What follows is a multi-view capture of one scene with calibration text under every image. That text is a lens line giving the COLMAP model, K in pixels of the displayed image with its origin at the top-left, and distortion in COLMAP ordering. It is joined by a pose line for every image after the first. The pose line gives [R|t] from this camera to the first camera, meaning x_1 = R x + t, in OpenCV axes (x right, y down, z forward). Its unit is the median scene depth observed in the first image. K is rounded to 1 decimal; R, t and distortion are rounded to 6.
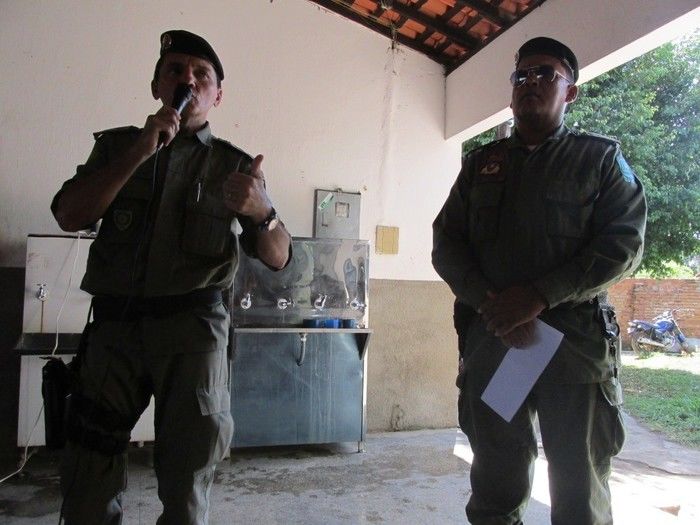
lens RADIAL K [[582.2, 0, 353.3], [0, 582.2, 258.0], [0, 0, 1]] dist [-0.040271, 0.013213]
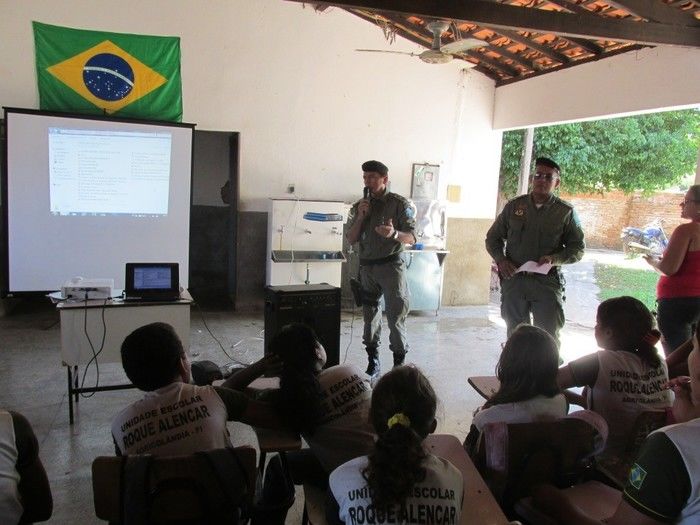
lens RADIAL K [[582.2, 0, 352.9], [0, 582.2, 256.3], [0, 0, 1]] dist [-0.040271, 0.013213]
pose [[0.999231, 0.031806, -0.022919, -0.187261], [-0.026591, 0.979454, 0.199909, -0.182421], [0.028807, -0.199146, 0.979546, -0.671415]]
